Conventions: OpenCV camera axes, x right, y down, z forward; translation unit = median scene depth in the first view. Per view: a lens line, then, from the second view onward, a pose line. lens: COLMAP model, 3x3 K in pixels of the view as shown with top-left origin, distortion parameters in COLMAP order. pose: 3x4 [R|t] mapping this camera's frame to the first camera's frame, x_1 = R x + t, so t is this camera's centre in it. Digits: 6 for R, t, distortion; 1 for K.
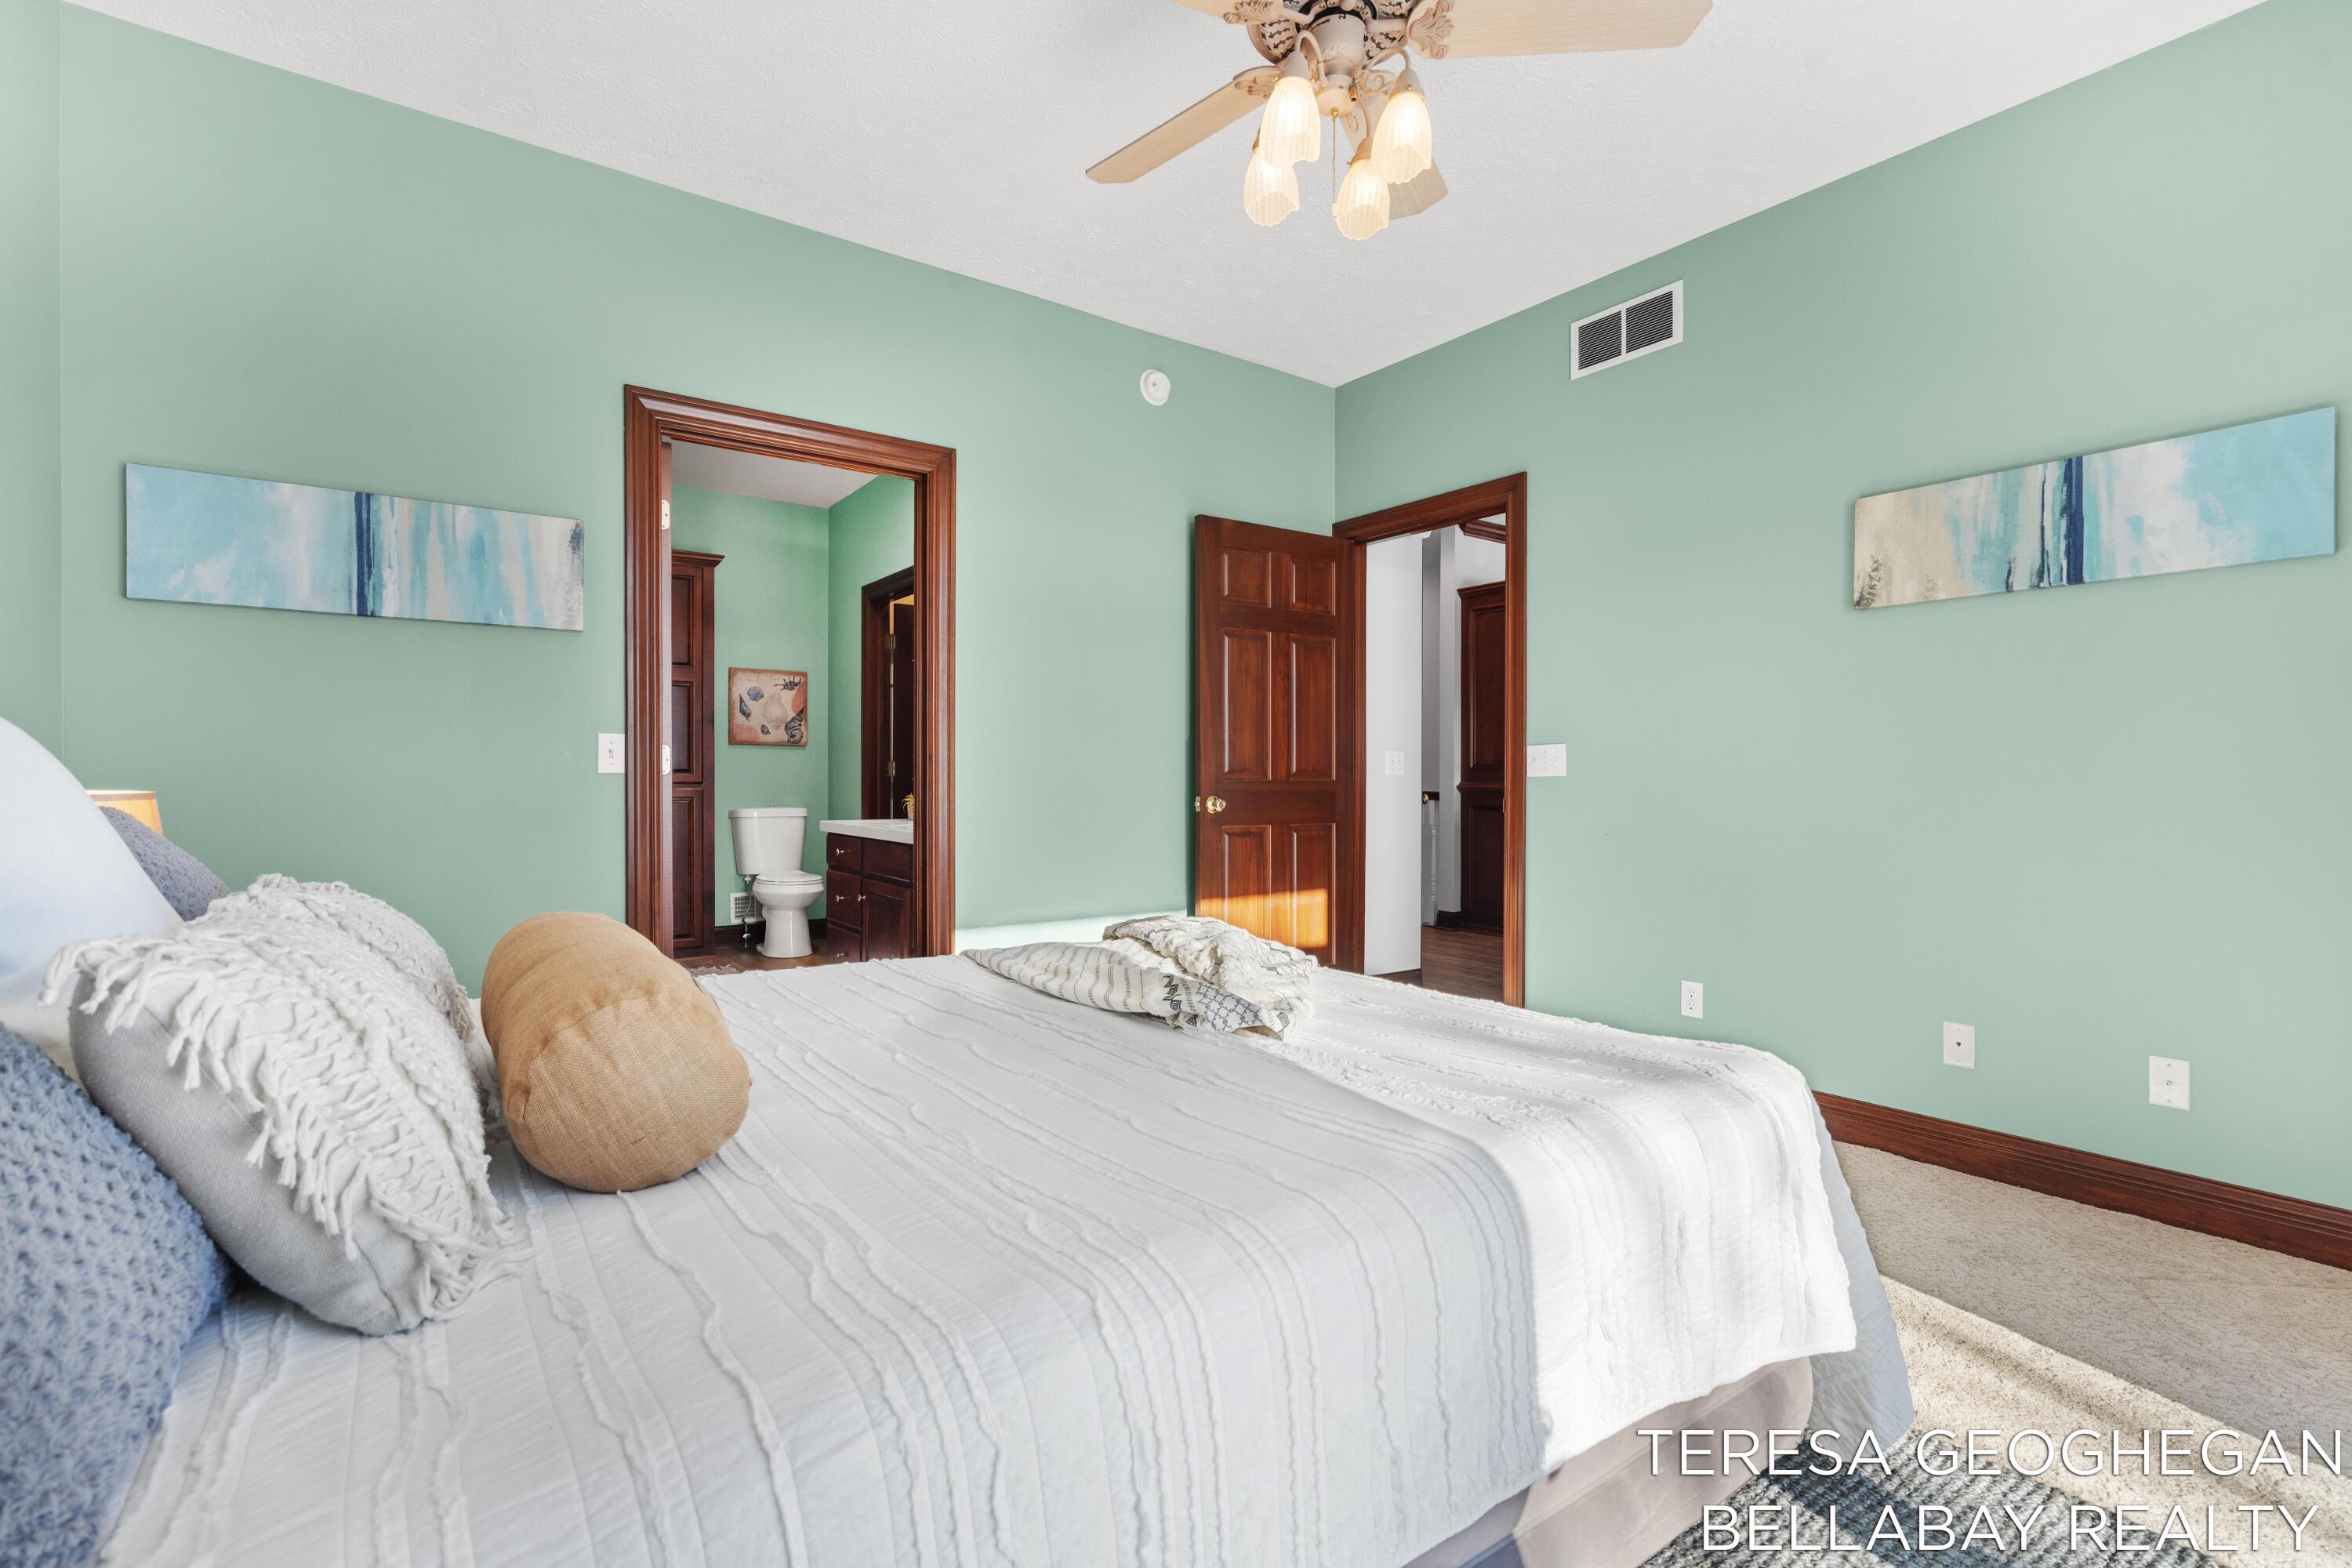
lens RADIAL K [[1050.5, 0, 1173.7], [0, 1050.5, 785.0], [0, 0, 1]] dist [-0.009858, 0.001481]
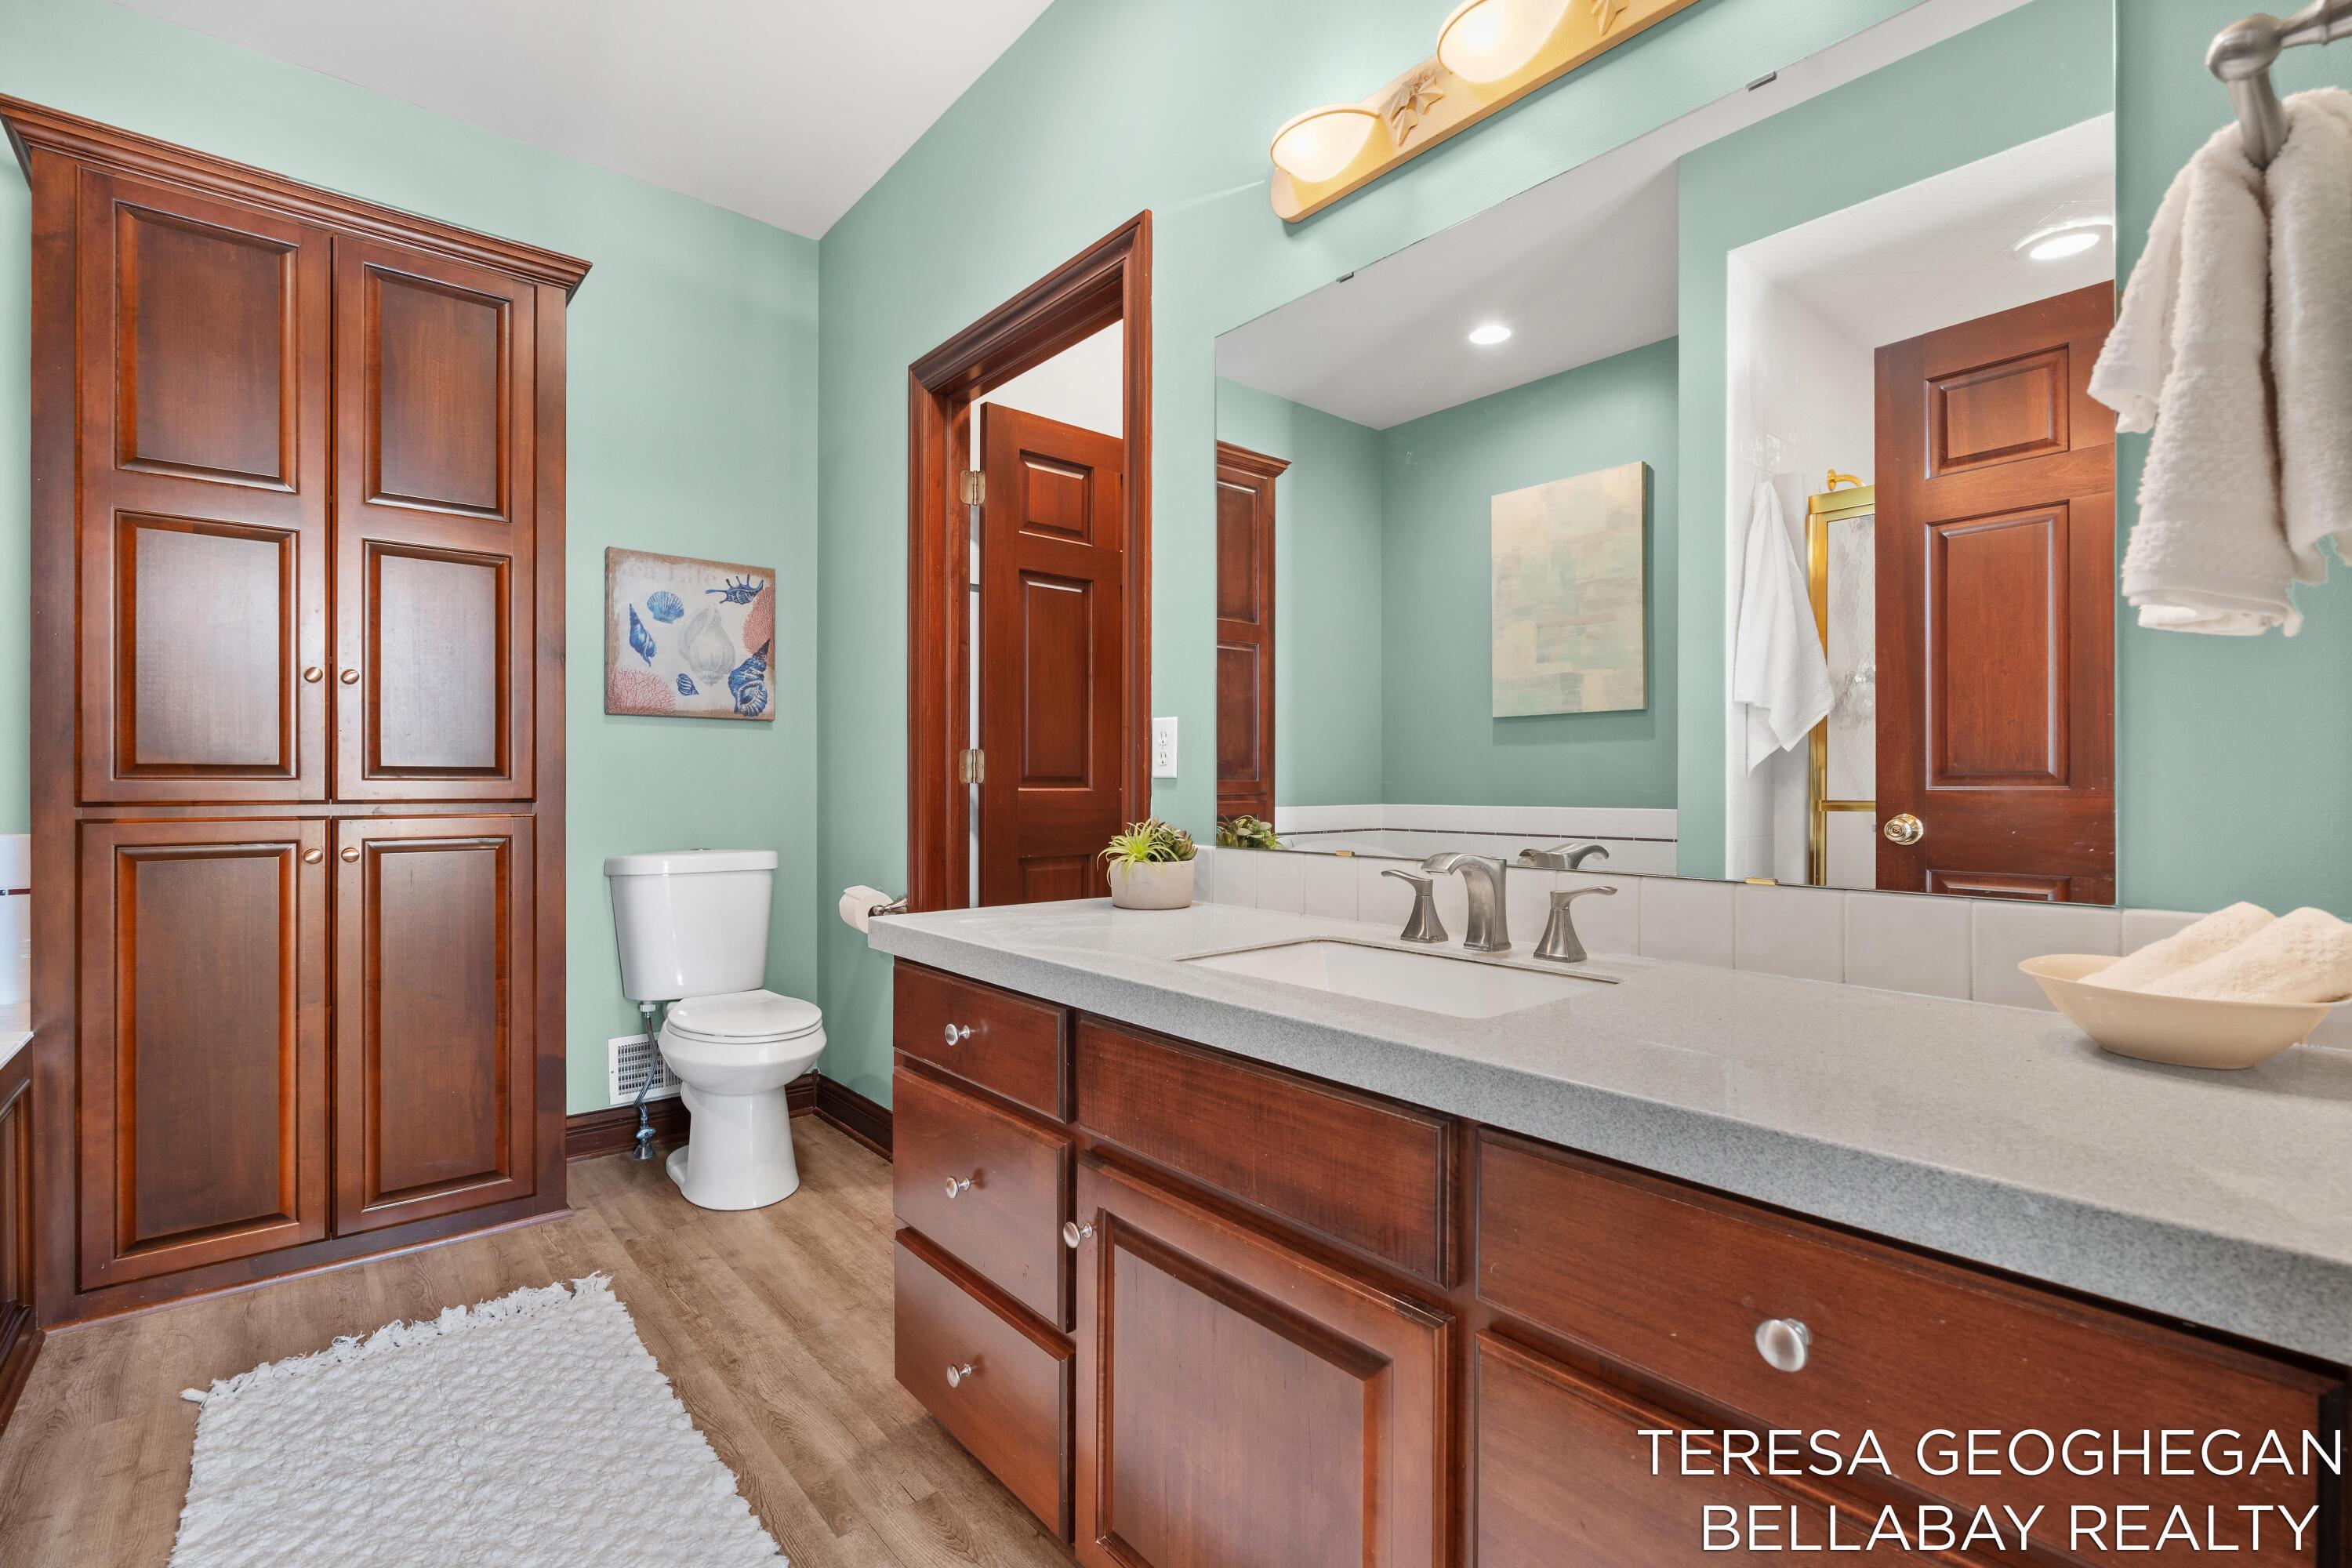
lens RADIAL K [[1050.5, 0, 1177.7], [0, 1050.5, 781.6], [0, 0, 1]] dist [-0.009858, 0.001481]
pose [[0.996897, -0.003523, 0.078641, -0.210661], [0.004185, 0.999957, -0.008251, -0.004893], [-0.078608, 0.008554, 0.996869, 0.523921]]
